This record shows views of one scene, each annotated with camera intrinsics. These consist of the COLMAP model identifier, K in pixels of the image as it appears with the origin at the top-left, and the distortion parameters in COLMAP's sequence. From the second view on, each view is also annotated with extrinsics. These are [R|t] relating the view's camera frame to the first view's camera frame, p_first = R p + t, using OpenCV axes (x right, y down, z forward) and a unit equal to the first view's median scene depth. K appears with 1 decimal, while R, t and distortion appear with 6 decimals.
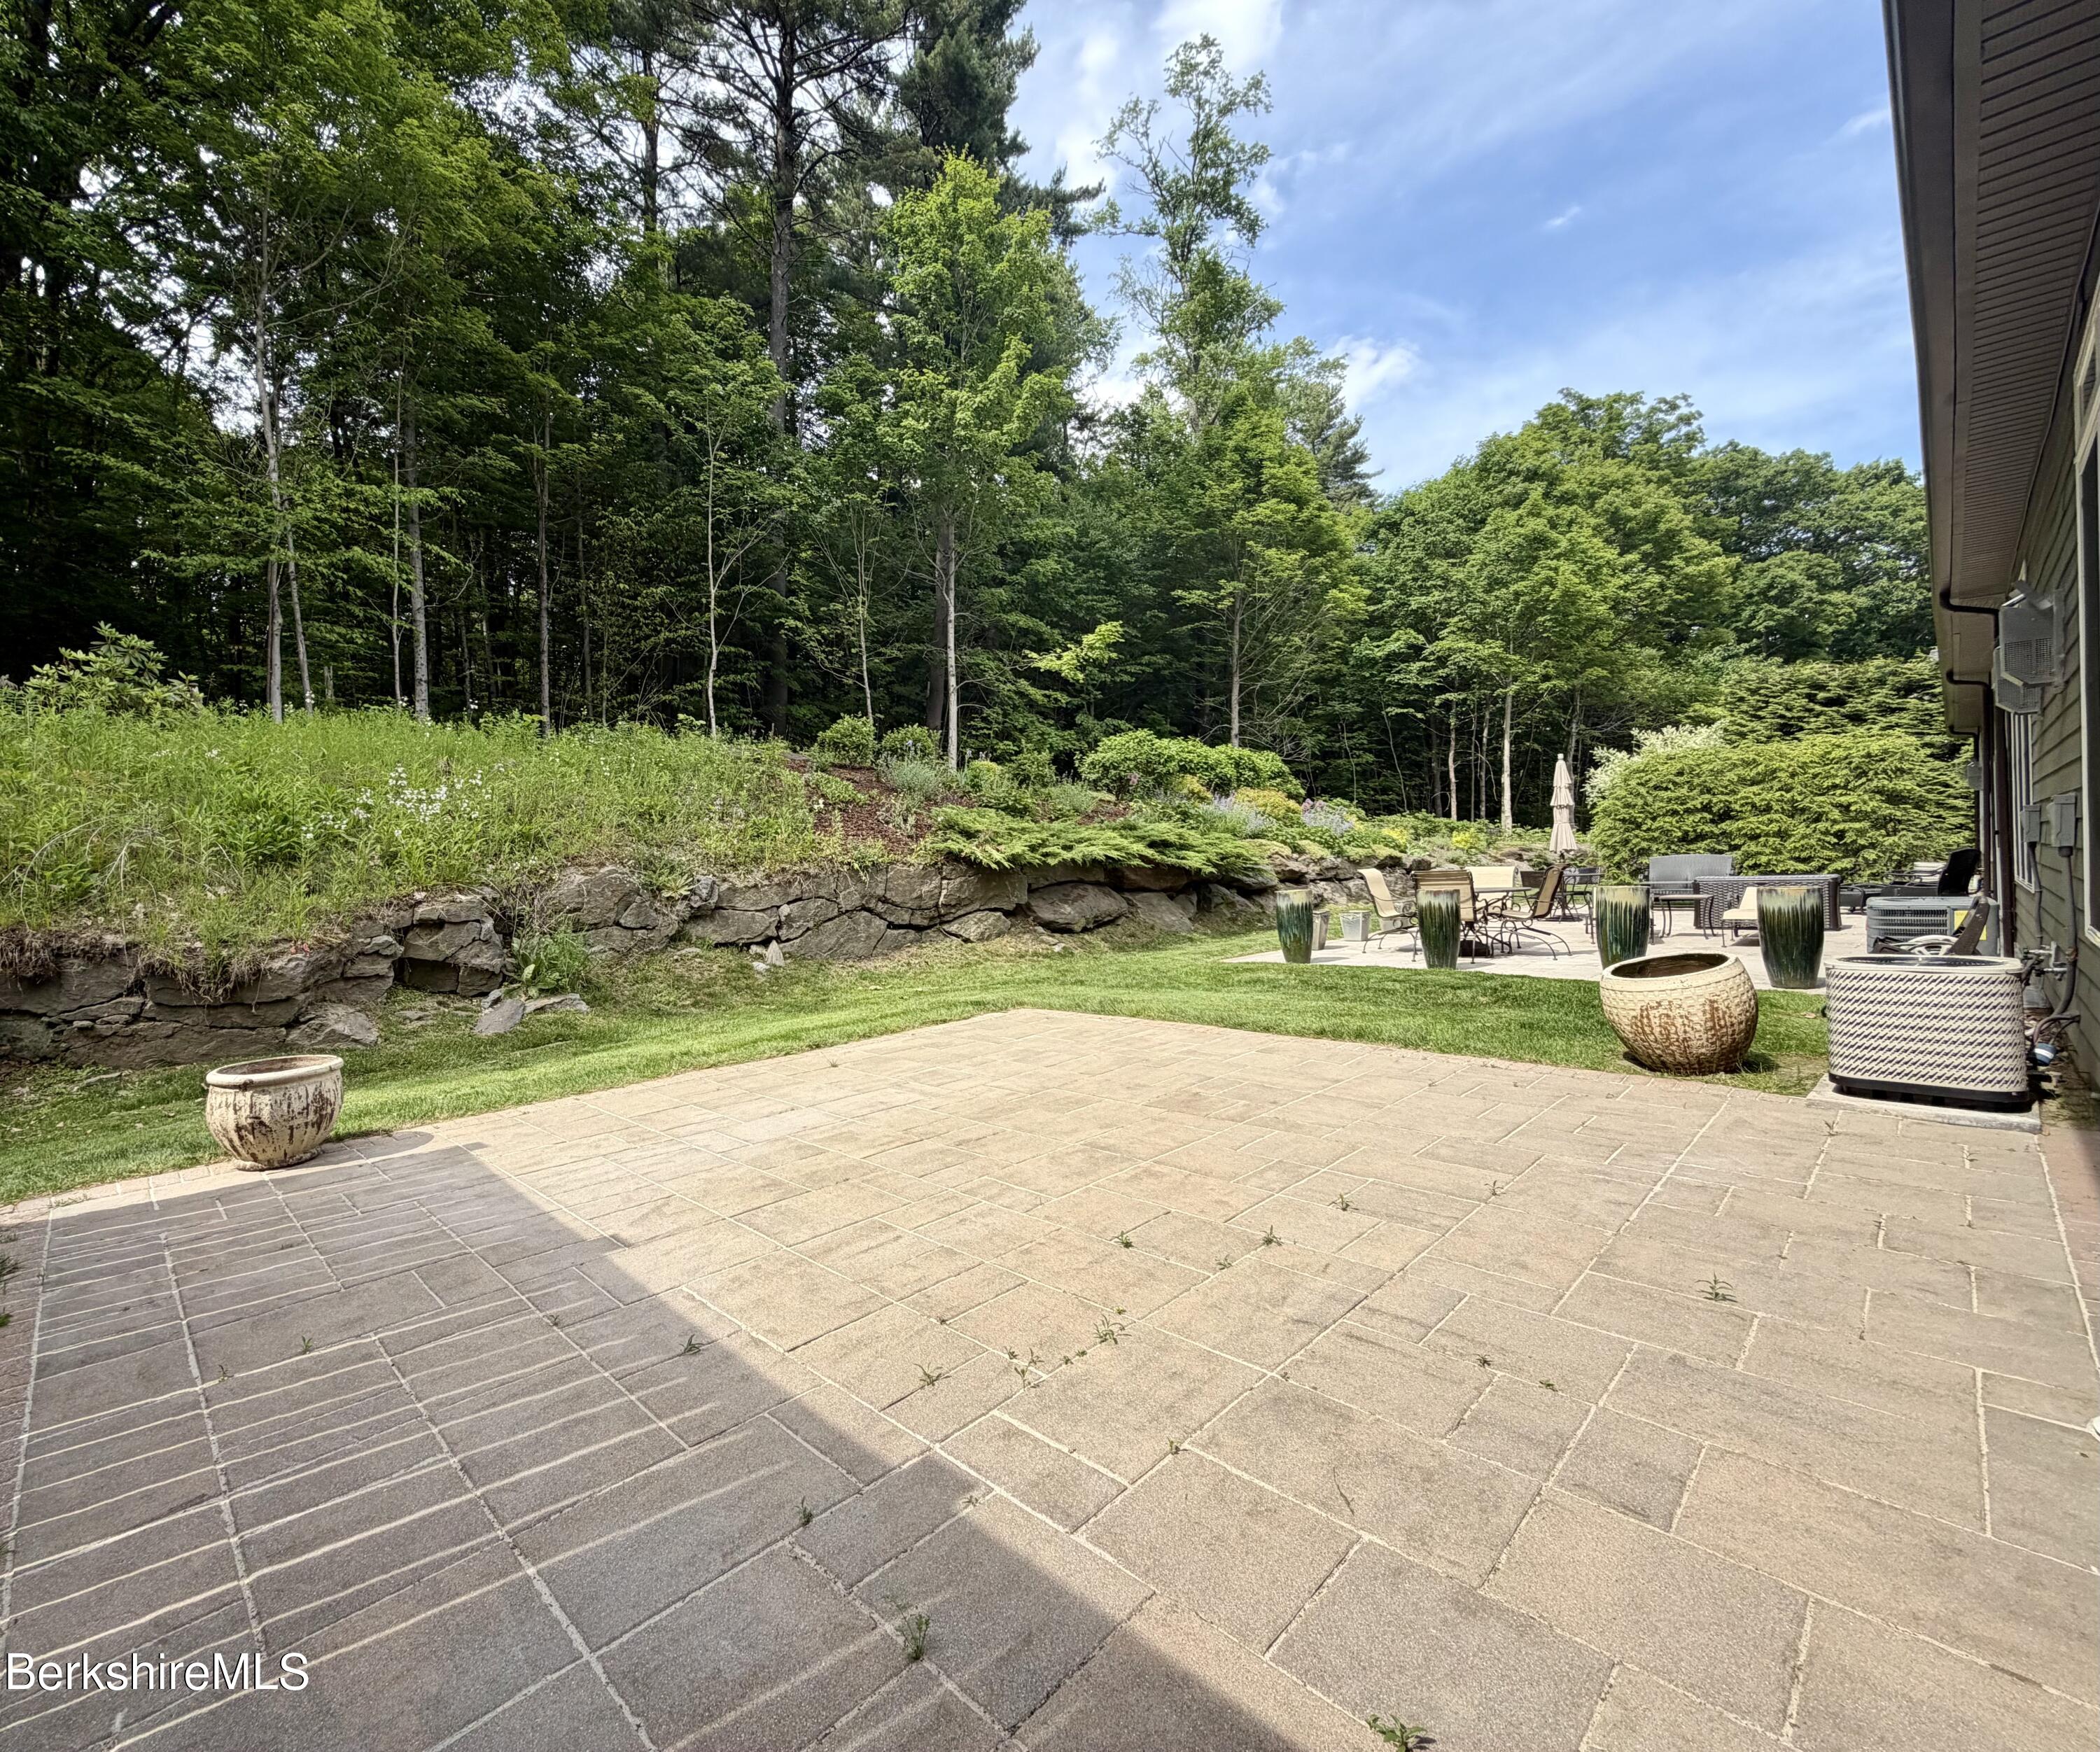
lens RADIAL K [[937.0, 0, 928.4], [0, 937.0, 873.1], [0, 0, 1]] dist [0.001033, 0.000156]
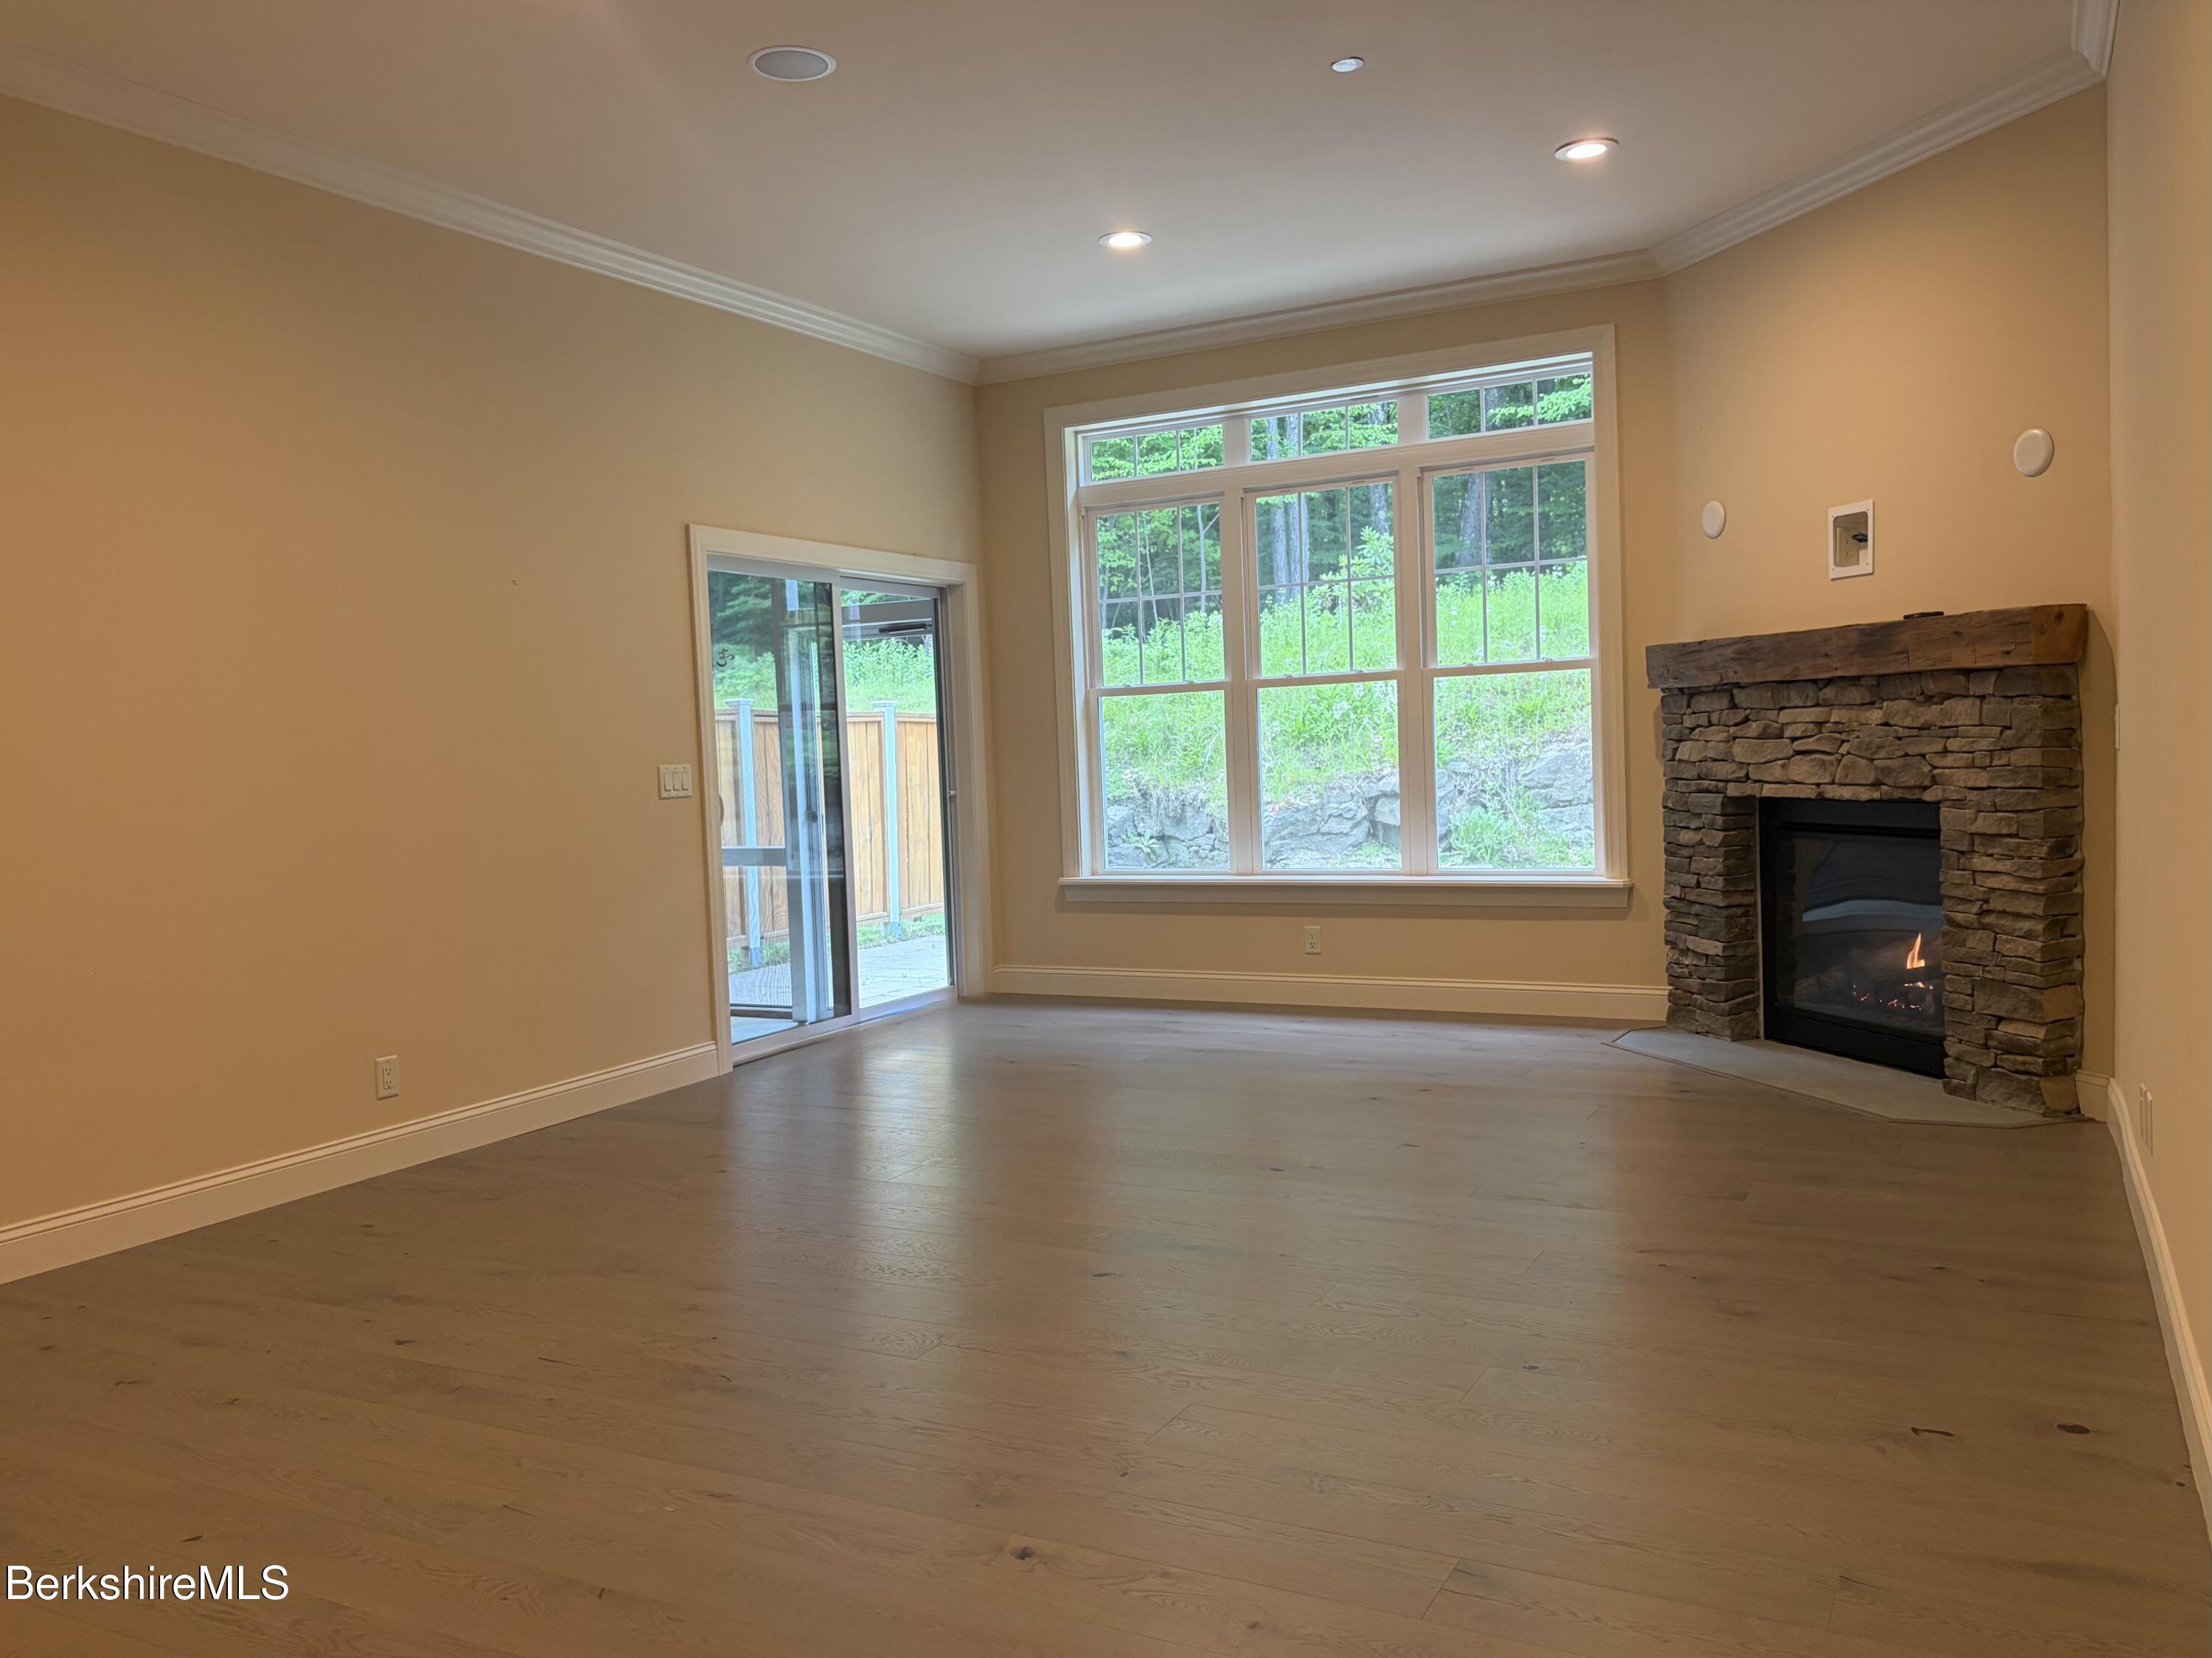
lens RADIAL K [[1709.4, 0, 1106.0], [0, 1709.4, 829.0], [0, 0, 1]] dist [0.007971, 0.002991]
pose [[0.341618, 0.065532, -0.937551, 0.807956], [0.020121, 0.996828, 0.077007, -0.045083], [0.939623, -0.045172, 0.339216, -0.053311]]
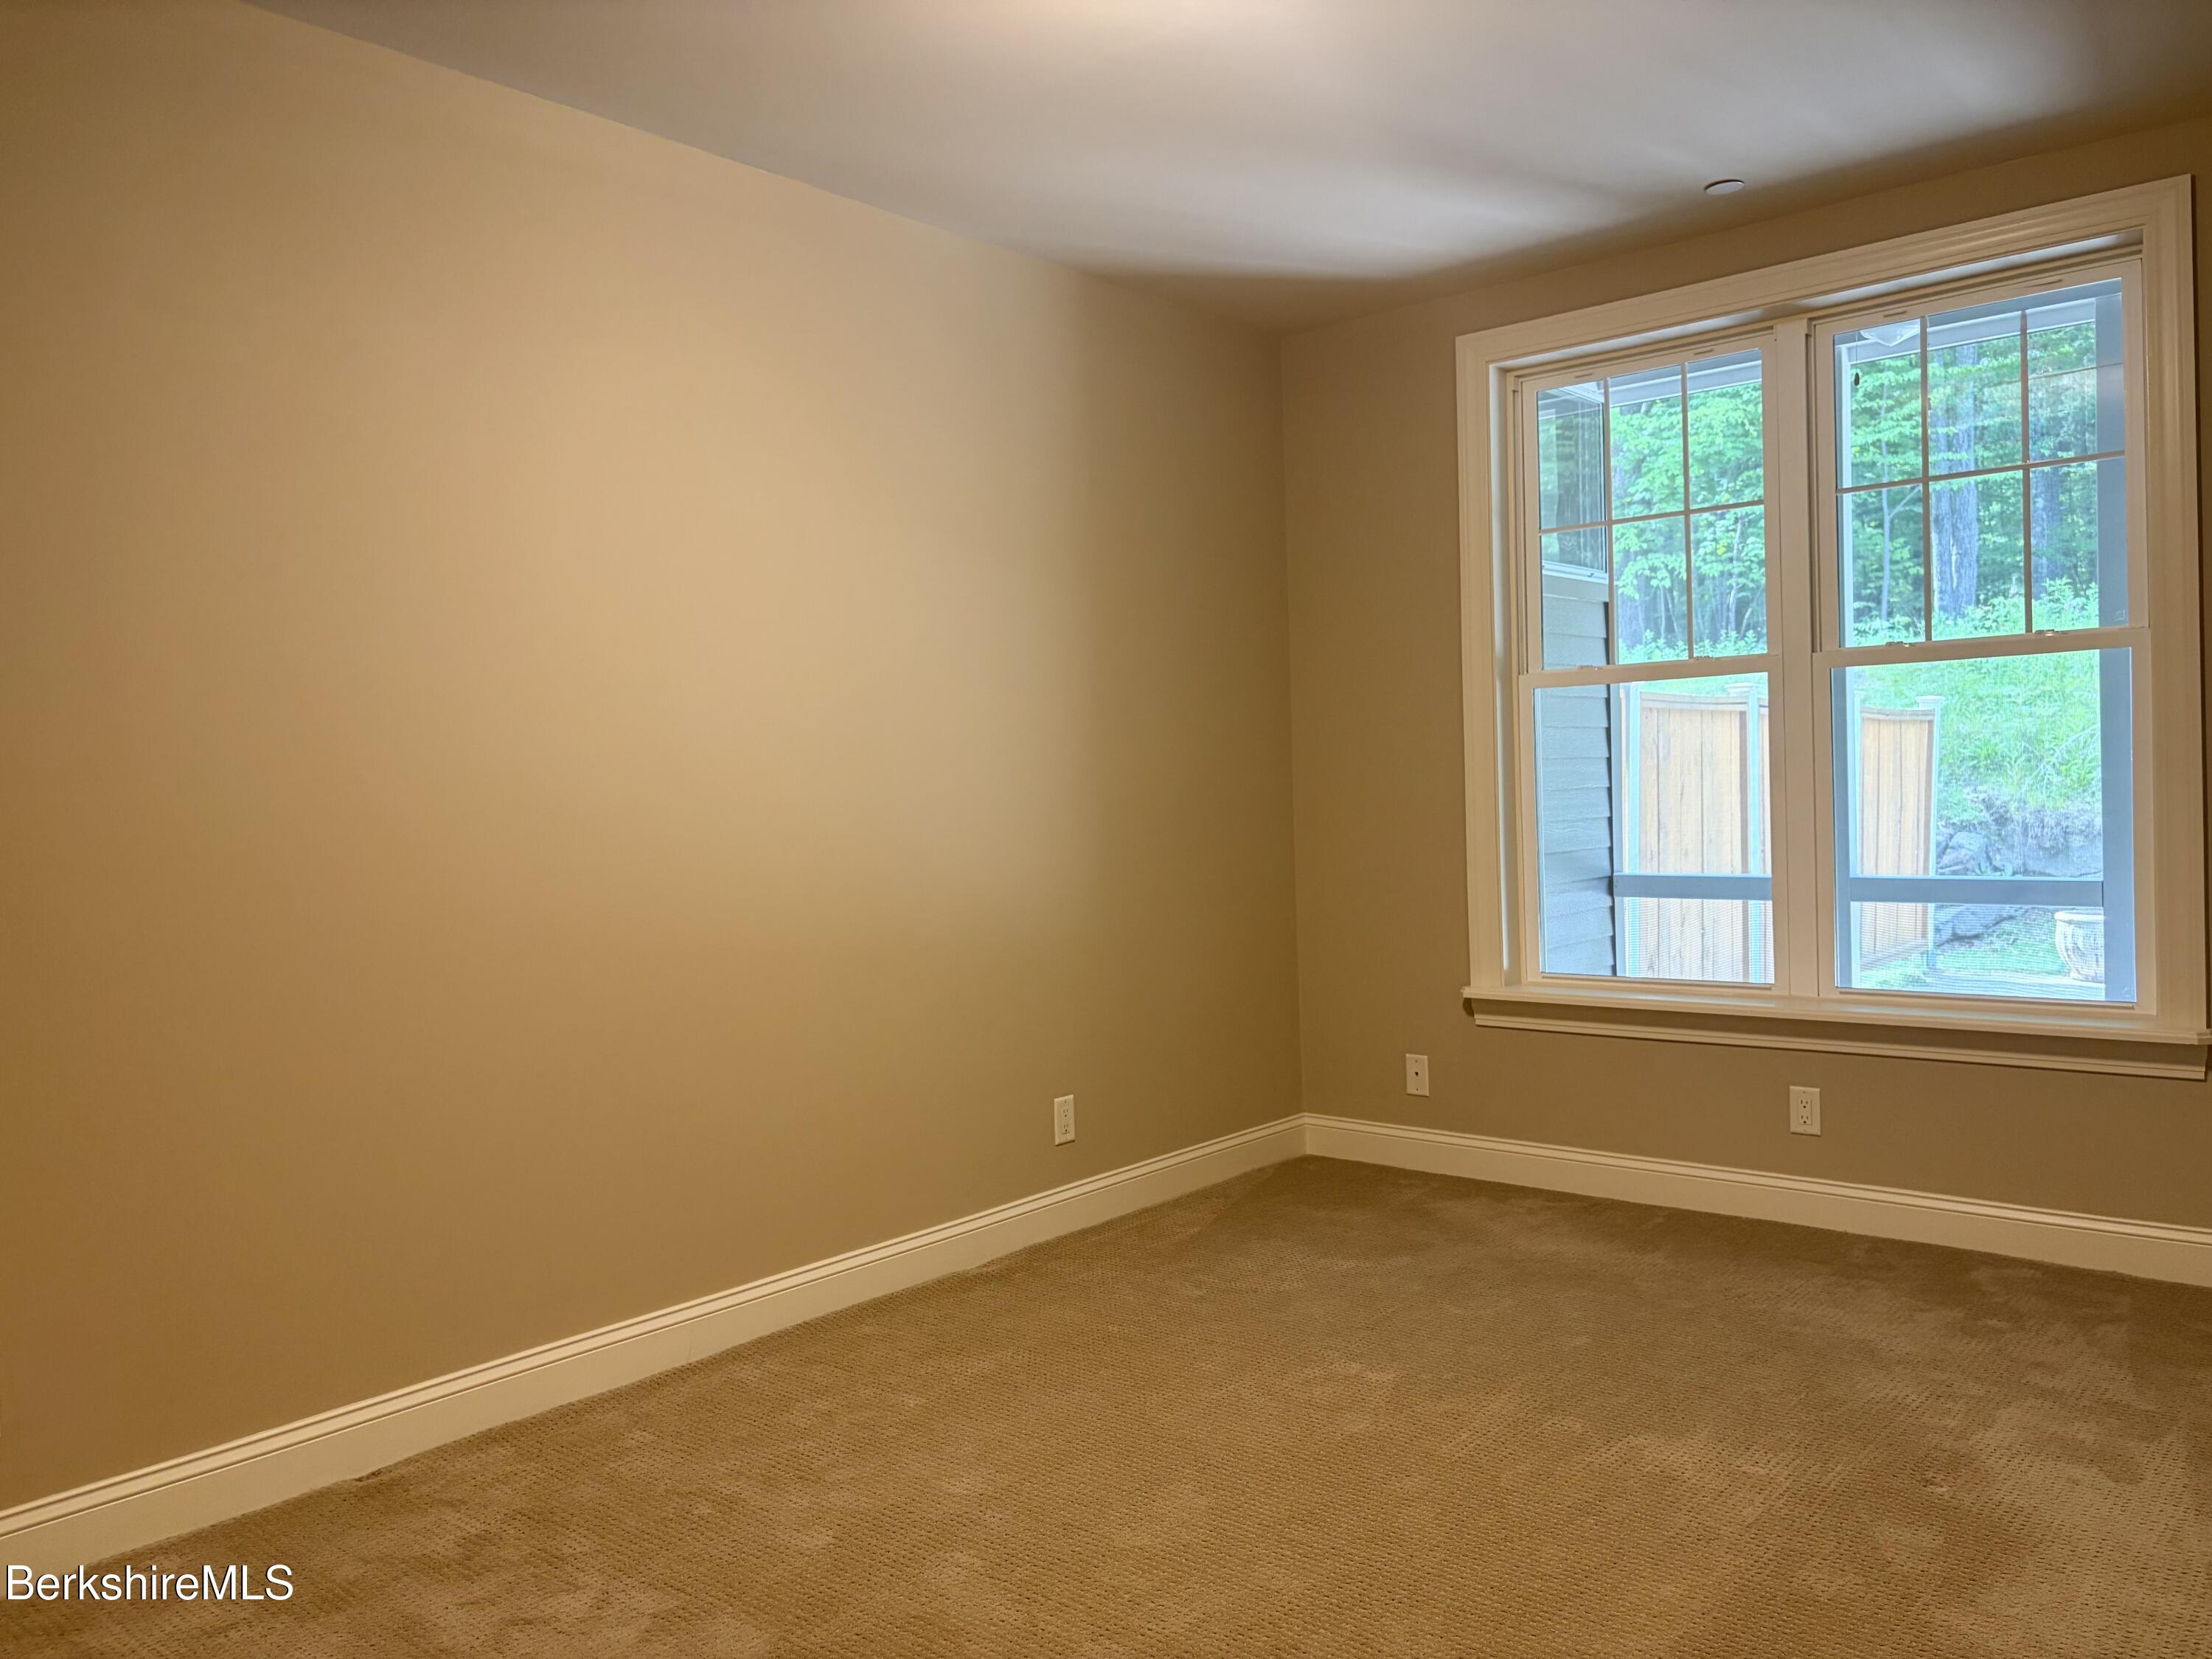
lens RADIAL K [[1709.6, 0, 1106.0], [0, 1709.6, 829.5], [0, 0, 1]] dist [0.007971, 0.002991]
pose [[0.142798, 0.055225, -0.988210, 0.542915], [0.016049, 0.998182, 0.058101, -0.033146], [0.989622, -0.024157, 0.141652, -0.284074]]
